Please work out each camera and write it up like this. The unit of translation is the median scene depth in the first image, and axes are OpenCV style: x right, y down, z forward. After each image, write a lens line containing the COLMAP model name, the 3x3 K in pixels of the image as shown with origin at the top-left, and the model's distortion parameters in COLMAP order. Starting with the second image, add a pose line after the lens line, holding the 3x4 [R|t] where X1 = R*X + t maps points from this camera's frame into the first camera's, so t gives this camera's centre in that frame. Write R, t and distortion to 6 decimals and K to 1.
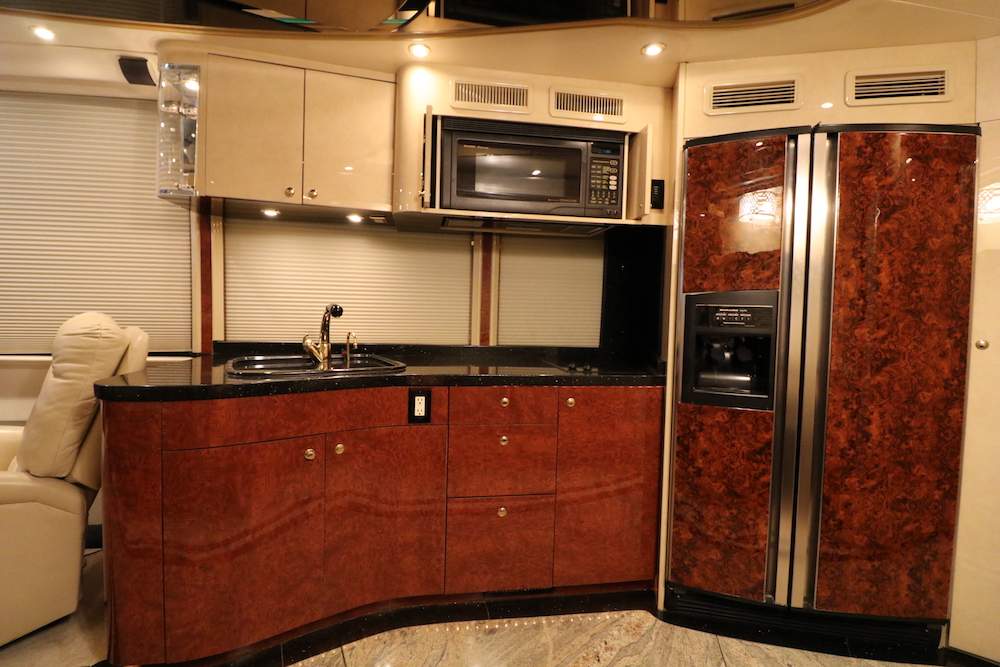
lens RADIAL K [[462.0, 0, 492.2], [0, 462.0, 324.9], [0, 0, 1]] dist [-0.001214, -0.012301]
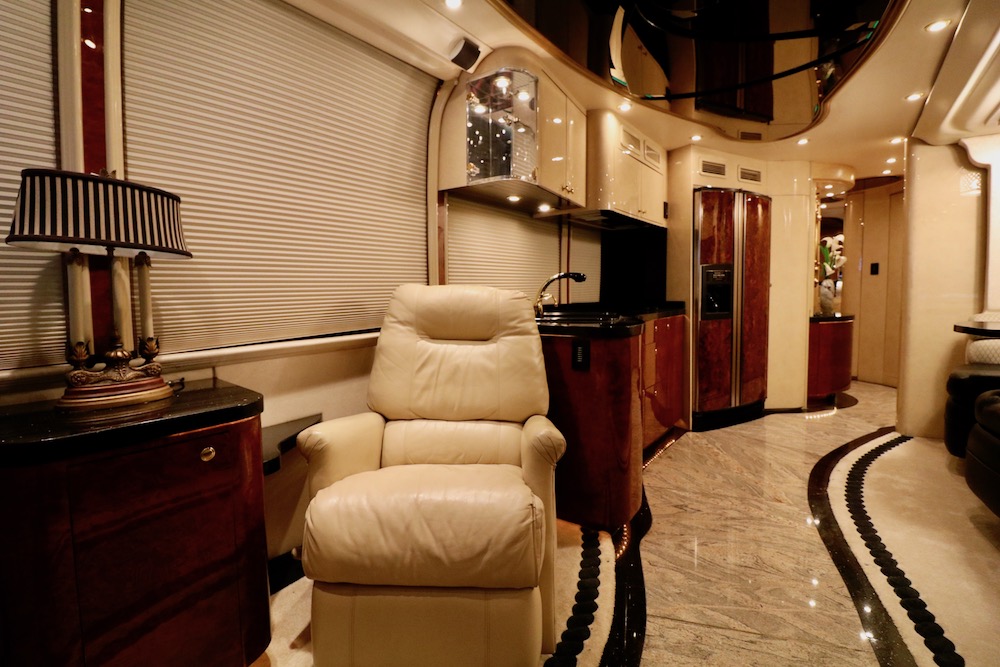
lens RADIAL K [[462.6, 0, 492.6], [0, 462.6, 323.6], [0, 0, 1]] dist [-0.002672, -0.011329]
pose [[0.721690, -0.084627, 0.687024, -1.697471], [0.056881, 0.996392, 0.062984, 0.005846], [-0.689876, -0.006376, 0.723900, 0.193539]]
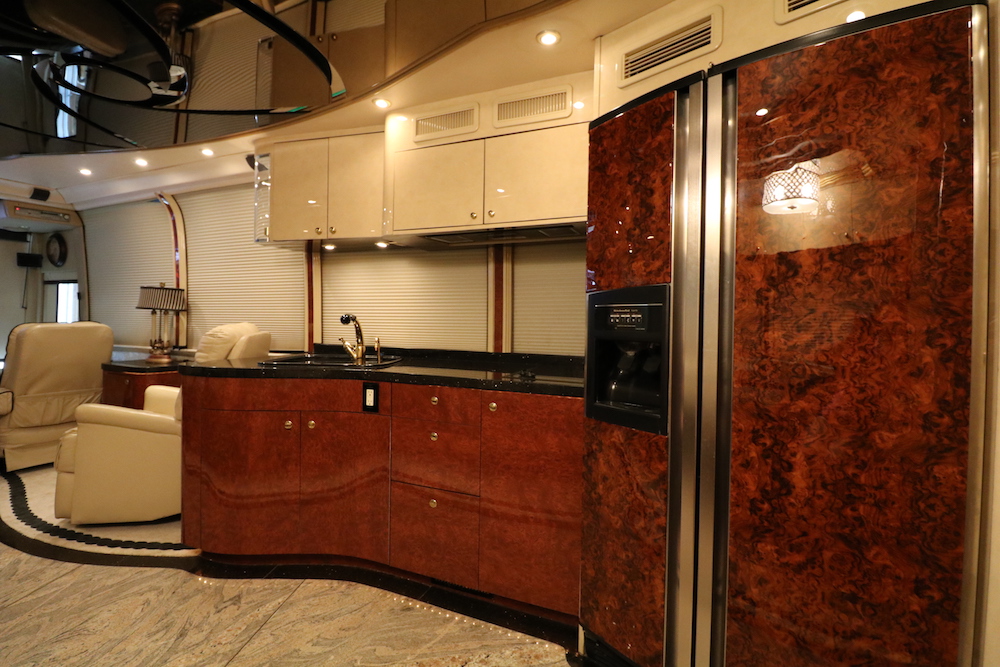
lens RADIAL K [[462.0, 0, 492.2], [0, 462.0, 324.9], [0, 0, 1]] dist [-0.001214, -0.012301]
pose [[0.845243, -0.007950, -0.534324, 0.773871], [-0.011595, 0.999381, -0.033212, 0.025527], [0.534257, 0.034268, 0.844627, 0.161458]]
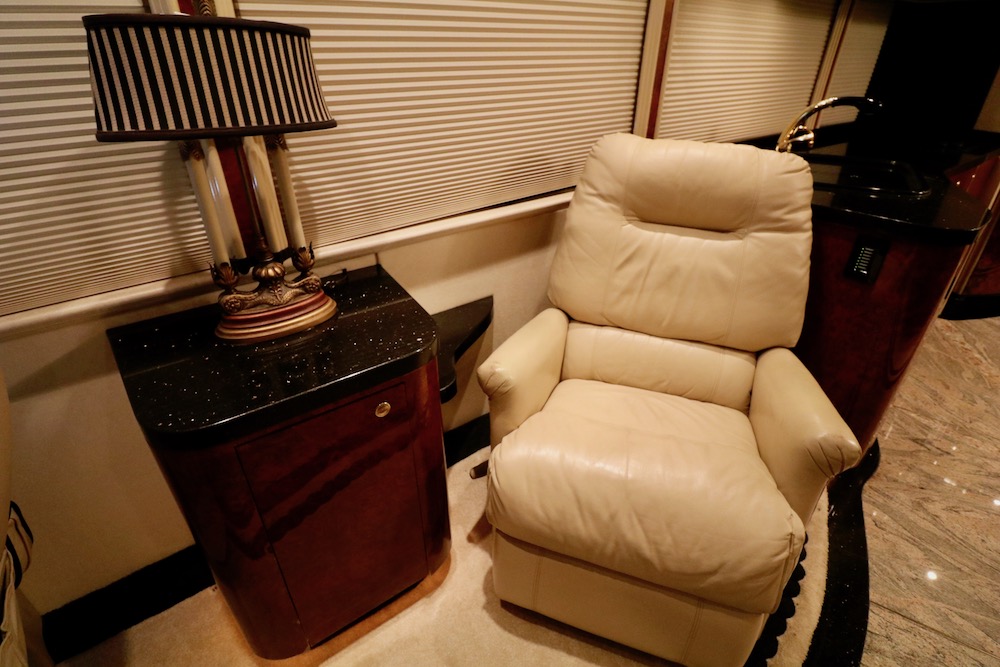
lens RADIAL K [[462.6, 0, 492.6], [0, 462.6, 323.6], [0, 0, 1]] dist [-0.002672, -0.011329]
pose [[0.894110, -0.253597, 0.369129, -1.611322], [0.052594, 0.877984, 0.475793, -0.136234], [-0.444749, -0.405997, 0.798351, 0.509637]]
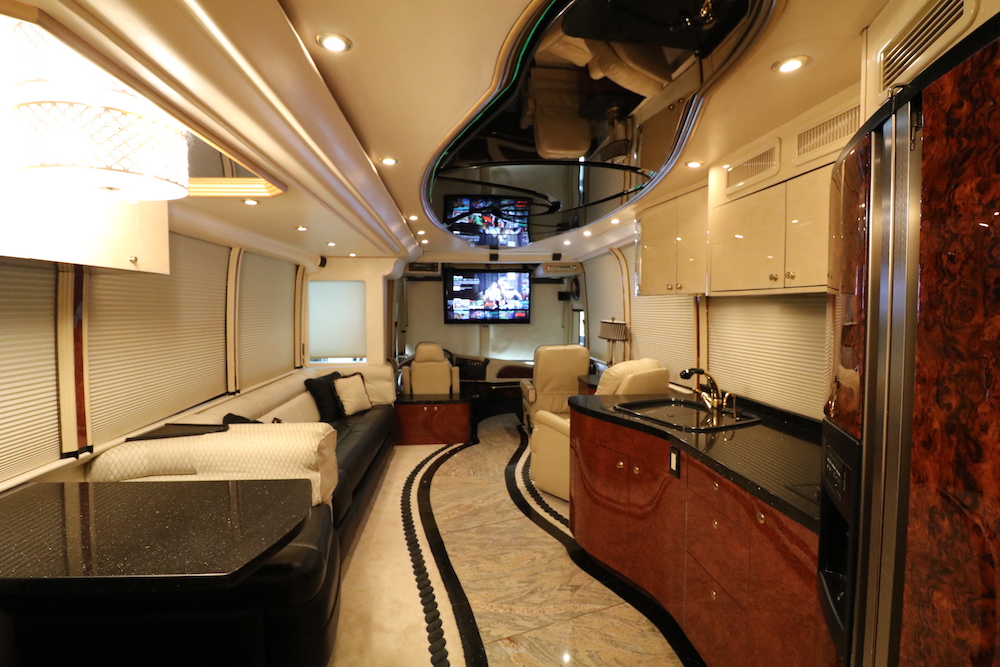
lens RADIAL K [[462.0, 0, 492.2], [0, 462.0, 324.9], [0, 0, 1]] dist [-0.001214, -0.012301]
pose [[-0.074111, 0.012499, -0.997172, 1.129452], [-0.032422, 0.999363, 0.014936, -0.194265], [0.996723, 0.033437, -0.073659, 0.621098]]
